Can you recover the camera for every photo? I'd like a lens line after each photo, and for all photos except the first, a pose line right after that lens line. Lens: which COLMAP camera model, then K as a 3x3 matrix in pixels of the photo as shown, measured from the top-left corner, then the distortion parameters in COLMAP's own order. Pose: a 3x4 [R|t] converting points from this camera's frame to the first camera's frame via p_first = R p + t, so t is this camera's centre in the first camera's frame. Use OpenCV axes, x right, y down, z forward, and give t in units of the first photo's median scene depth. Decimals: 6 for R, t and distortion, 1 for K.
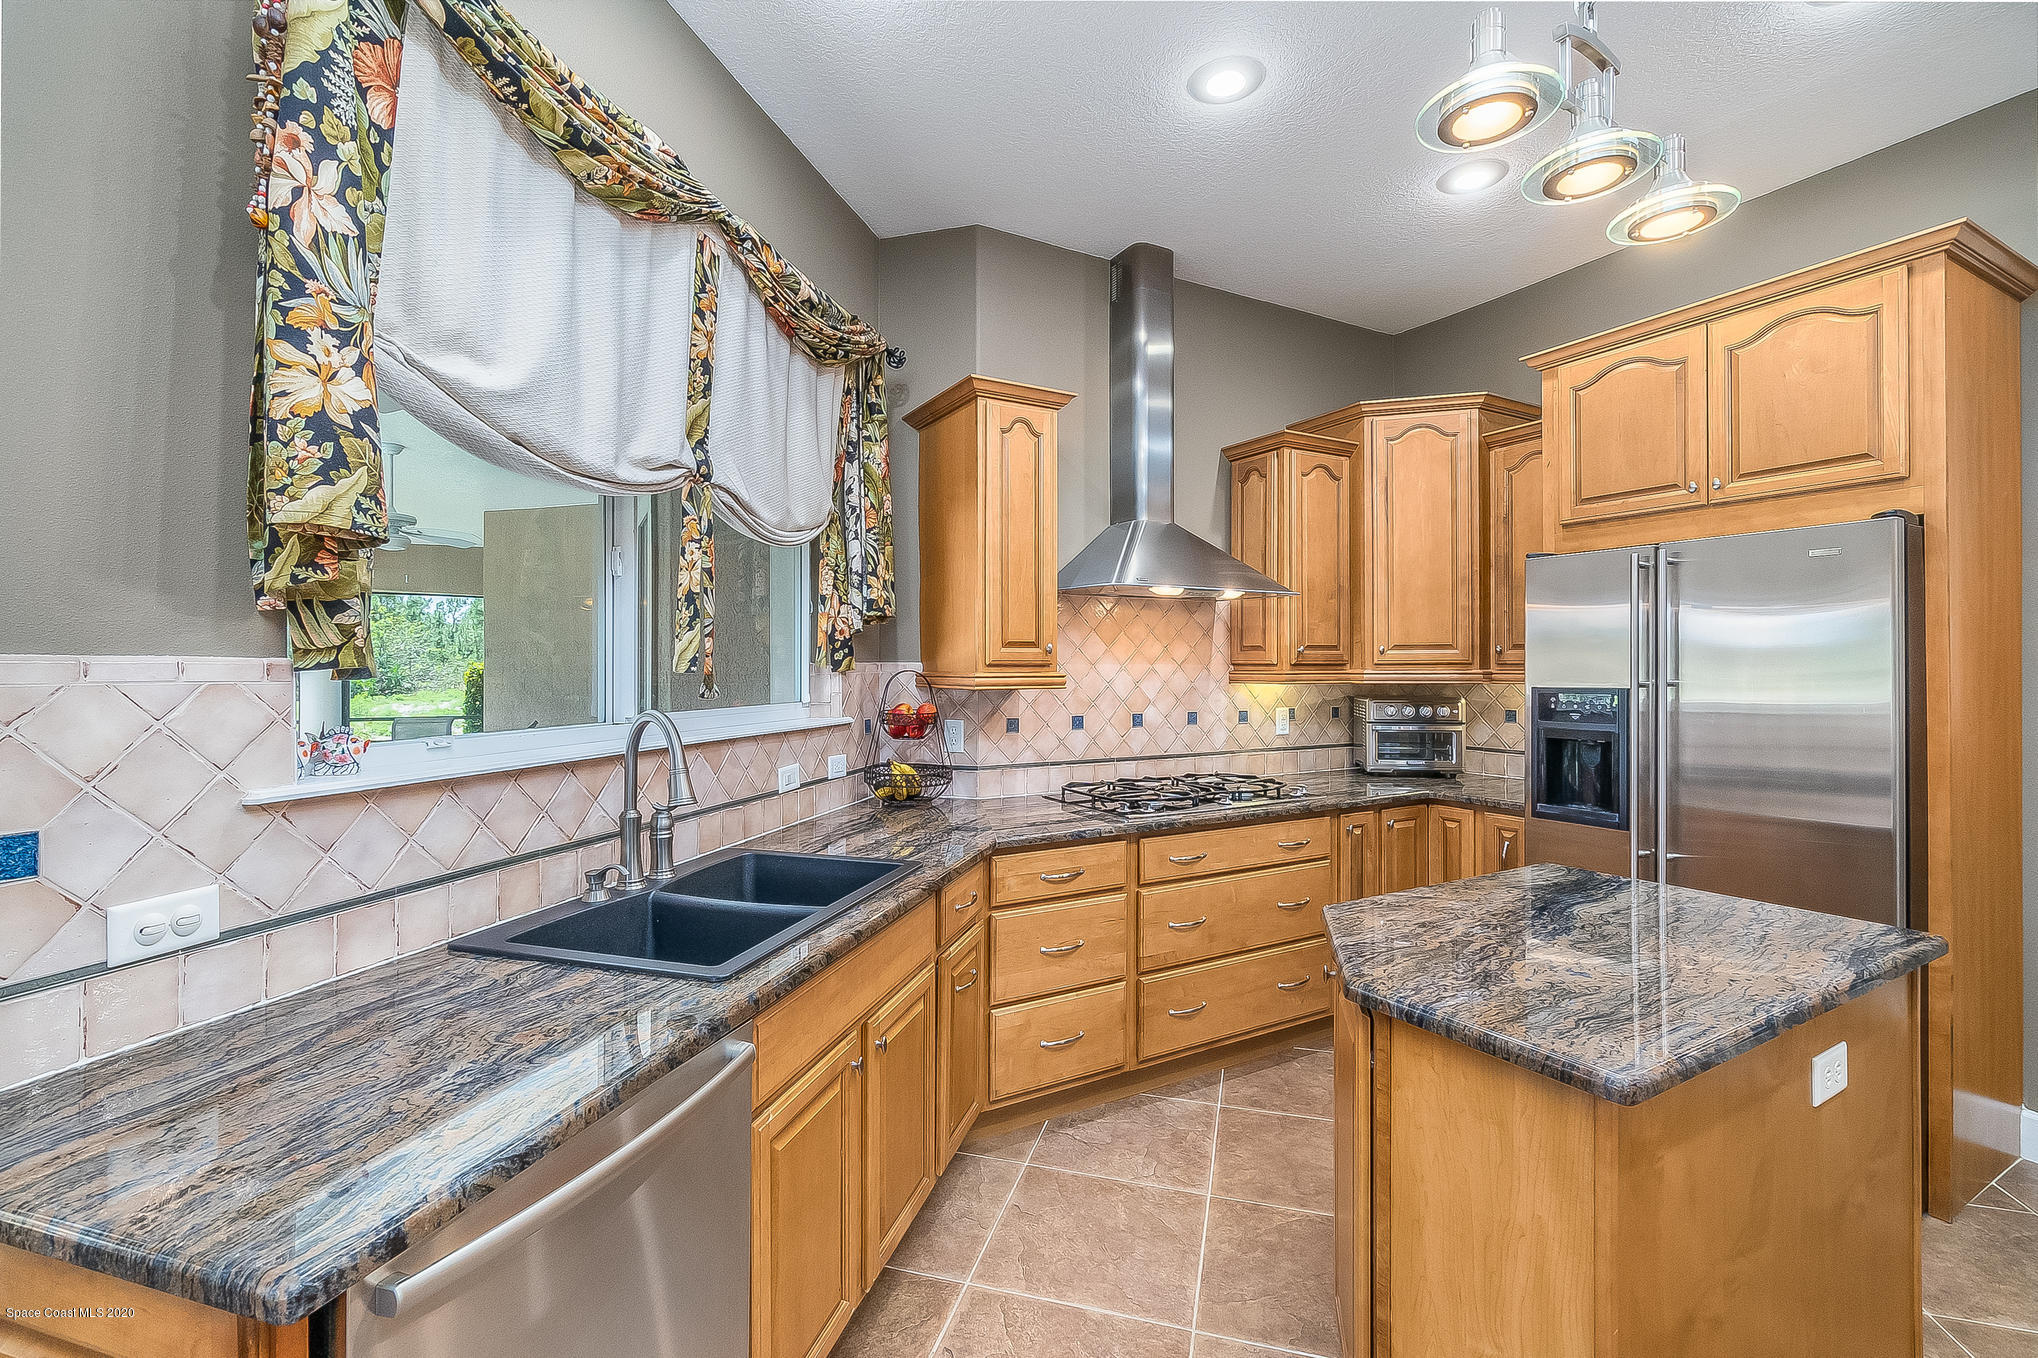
lens RADIAL K [[882.7, 0, 1003.4], [0, 882.7, 668.1], [0, 0, 1]] dist [-0.000052, 0.000451]
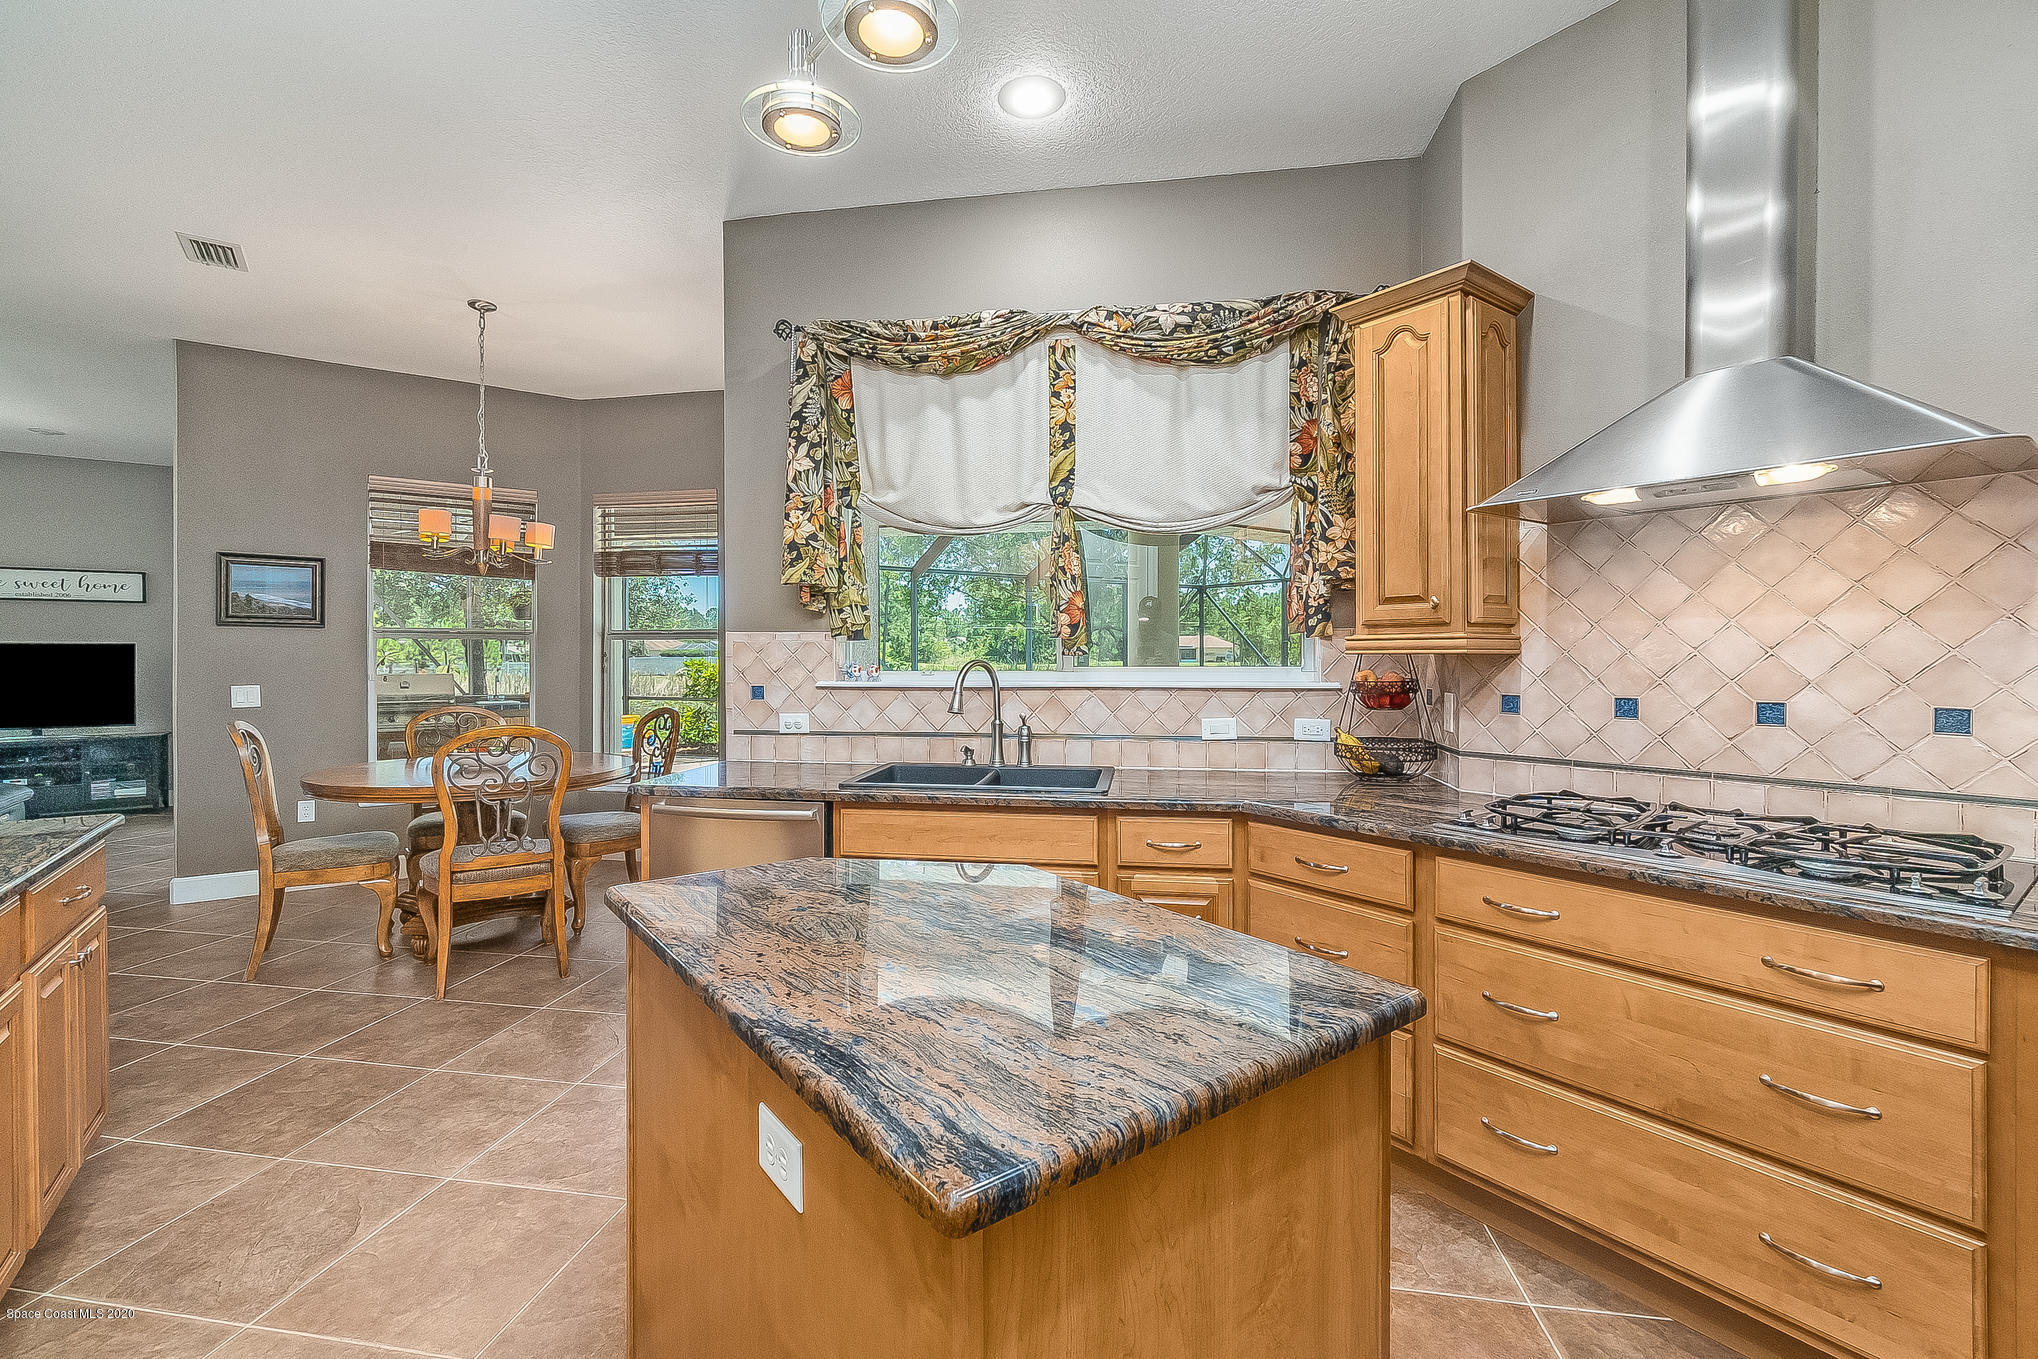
lens RADIAL K [[876.1, 0, 1016.4], [0, 876.1, 665.7], [0, 0, 1]] dist [-0.001809, 0.000276]
pose [[0.119034, 0.010127, -0.992839, 0.782650], [0.000689, 0.999947, 0.010283, 0.026099], [0.992890, -0.001908, 0.119021, 0.536139]]
